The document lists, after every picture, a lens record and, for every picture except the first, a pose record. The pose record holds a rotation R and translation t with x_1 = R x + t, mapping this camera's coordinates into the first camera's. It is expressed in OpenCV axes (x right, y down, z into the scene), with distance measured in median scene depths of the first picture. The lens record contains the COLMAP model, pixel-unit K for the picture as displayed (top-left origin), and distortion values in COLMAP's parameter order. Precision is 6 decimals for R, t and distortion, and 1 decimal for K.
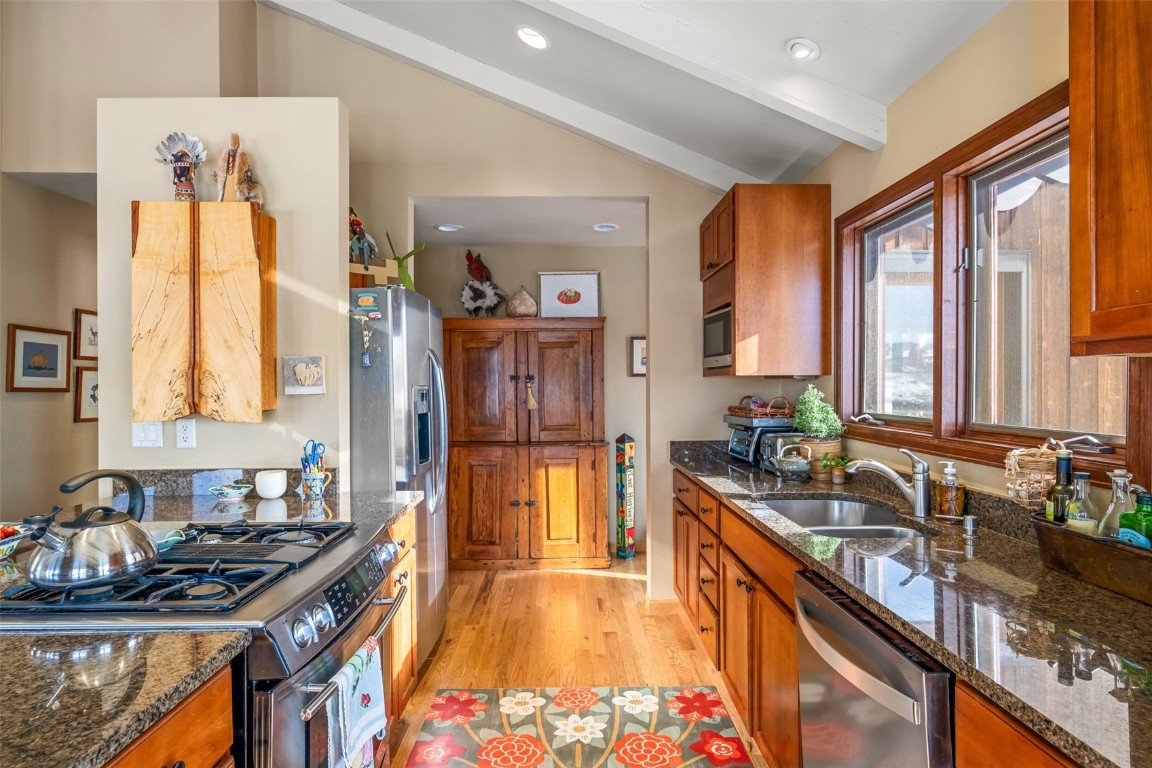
lens RADIAL K [[618.5, 0, 570.5], [0, 618.5, 383.9], [0, 0, 1]] dist [0.003584, 0.000390]
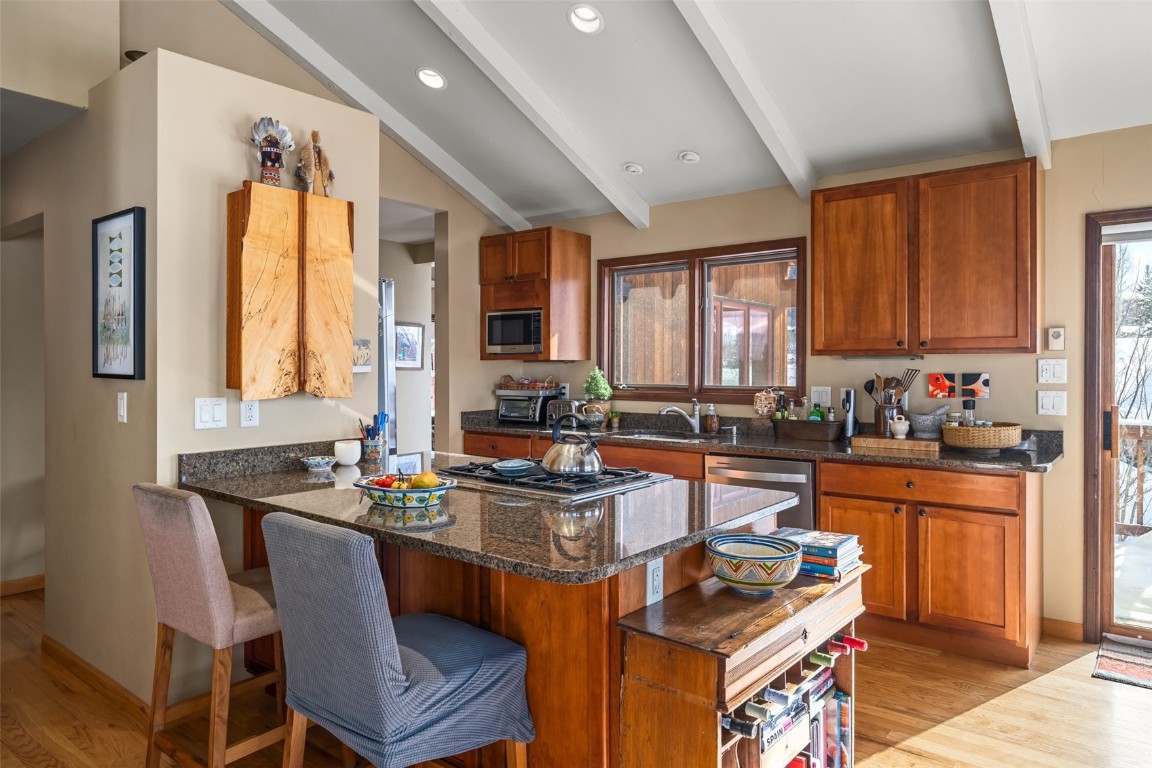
lens RADIAL K [[743.9, 0, 561.0], [0, 743.9, 371.5], [0, 0, 1]] dist [0.000670, 0.008202]
pose [[0.647462, -0.001189, 0.762097, -1.294206], [-0.001157, 0.999996, 0.002544, 0.011259], [-0.762097, -0.002529, 0.647458, -0.172249]]
